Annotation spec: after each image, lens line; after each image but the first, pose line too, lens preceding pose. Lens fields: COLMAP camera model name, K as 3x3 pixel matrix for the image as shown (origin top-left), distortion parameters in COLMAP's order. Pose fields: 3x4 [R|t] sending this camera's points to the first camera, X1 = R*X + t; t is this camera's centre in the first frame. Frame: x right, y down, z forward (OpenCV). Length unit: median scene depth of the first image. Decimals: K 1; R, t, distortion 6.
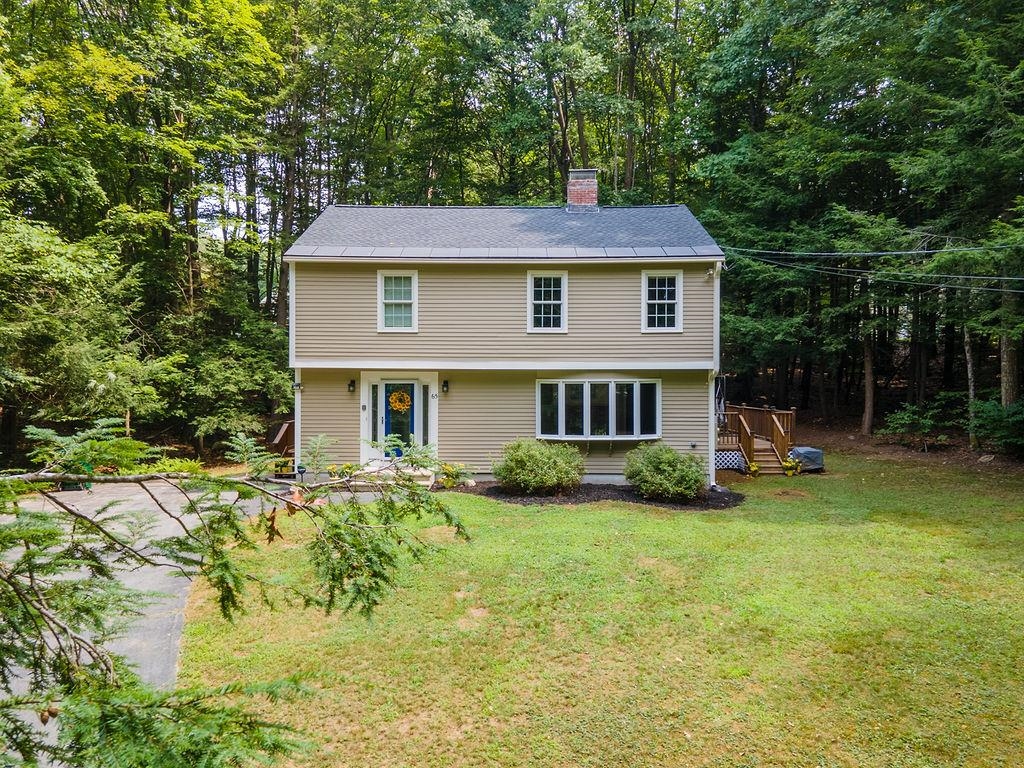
lens RADIAL K [[750.7, 0, 512.0], [0, 750.7, 384.0], [0, 0, 1]] dist [0.035417, 0.001178]
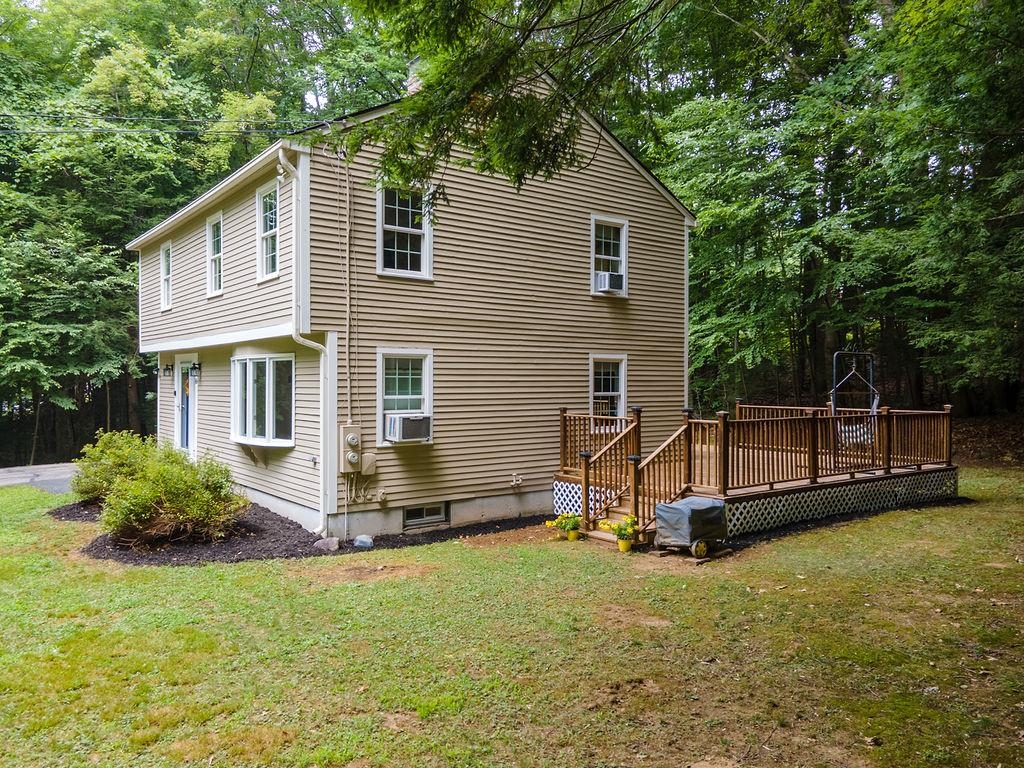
lens RADIAL K [[750.7, 0, 512.0], [0, 750.7, 384.0], [0, 0, 1]] dist [0.035417, 0.001178]
pose [[0.619104, 0.004620, -0.785295, 0.831953], [-0.013637, 0.999895, -0.004868, 0.020679], [0.785190, 0.013723, 0.619102, 0.760115]]
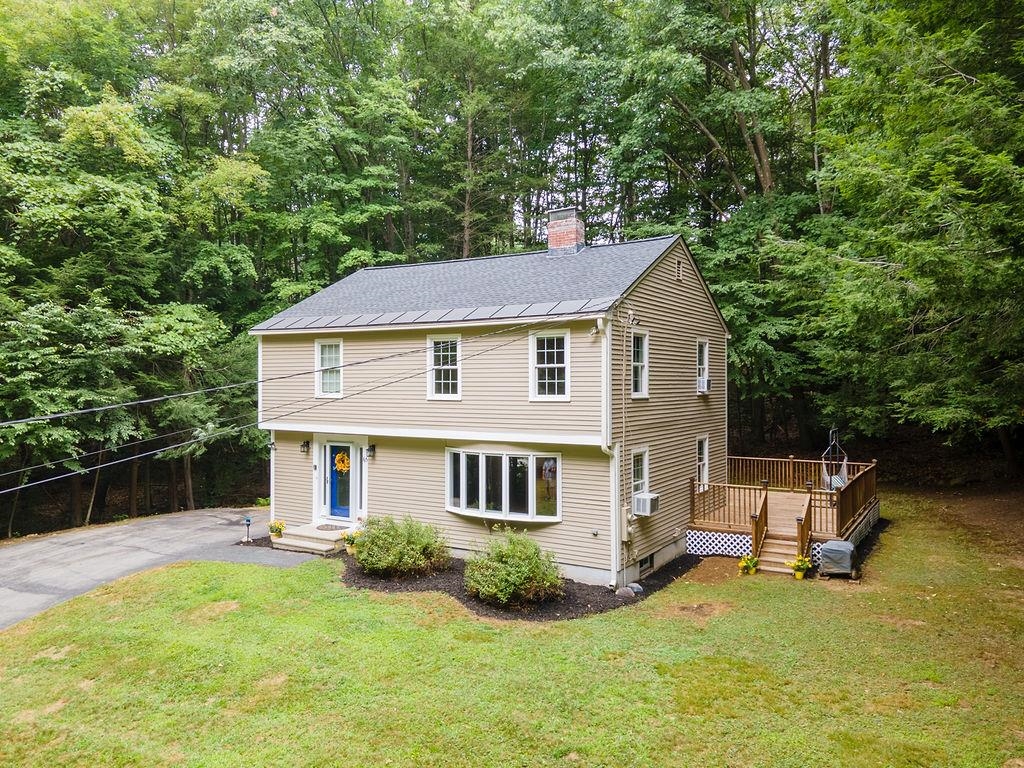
lens RADIAL K [[750.7, 0, 512.0], [0, 750.7, 384.0], [0, 0, 1]] dist [0.035417, 0.001178]
pose [[0.859999, 0.000268, -0.510296, 0.603100], [-0.006431, 0.999926, -0.010312, -0.078296], [0.510256, 0.012150, 0.859937, 0.225083]]
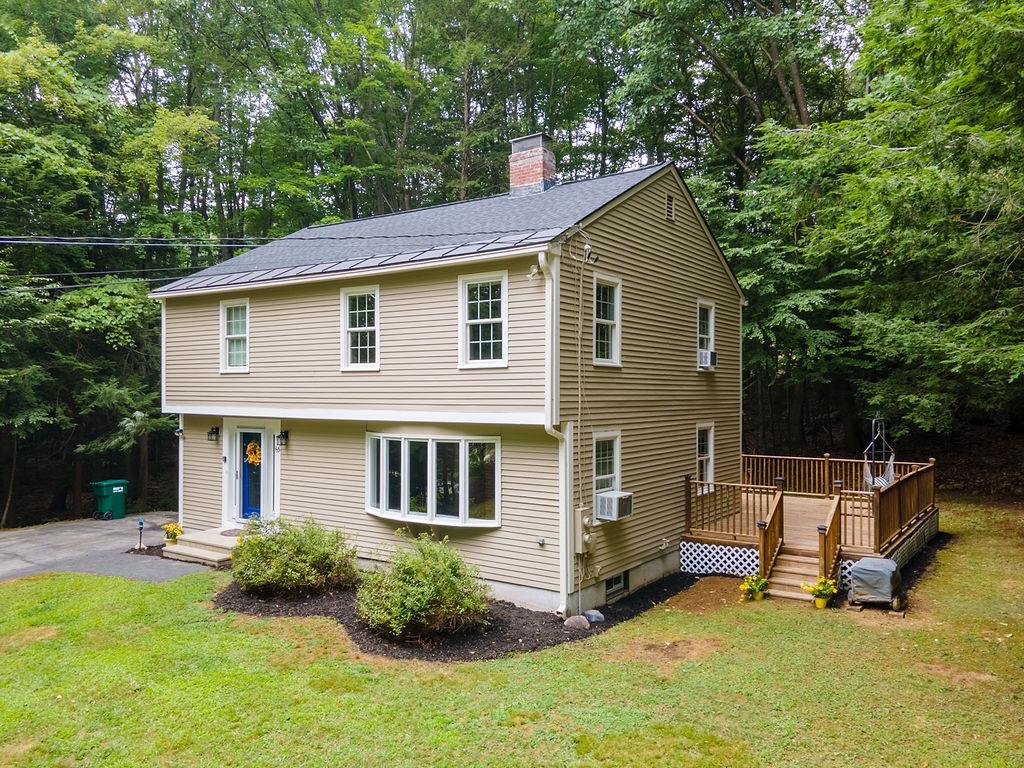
lens RADIAL K [[772.4, 0, 510.7], [0, 772.4, 396.0], [0, 0, 1]] dist [0.039497, 0.003684]
pose [[0.827675, 0.003890, -0.561195, 0.597721], [-0.009759, 0.999925, -0.007463, -0.038145], [0.561123, 0.011654, 0.827650, 0.447693]]
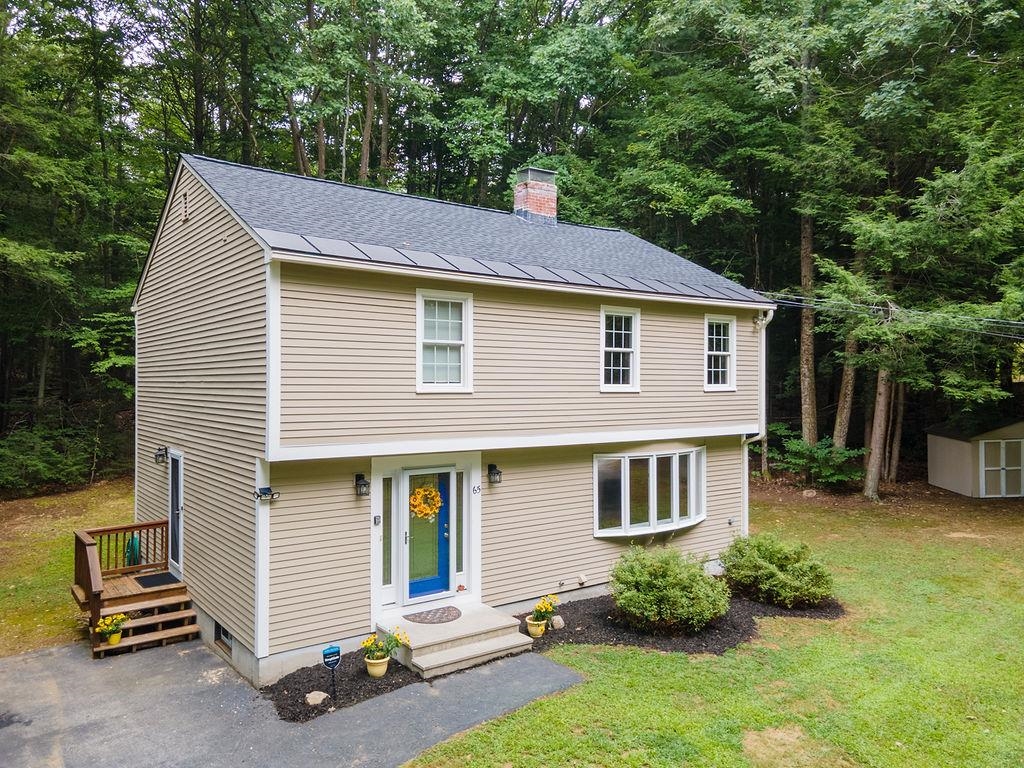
lens RADIAL K [[750.7, 0, 512.0], [0, 750.7, 384.0], [0, 0, 1]] dist [0.035417, 0.001178]
pose [[0.793846, 0.000547, 0.608119, -0.481126], [0.007421, 0.999916, -0.010586, -0.068013], [-0.608074, 0.012916, 0.793775, 0.478878]]
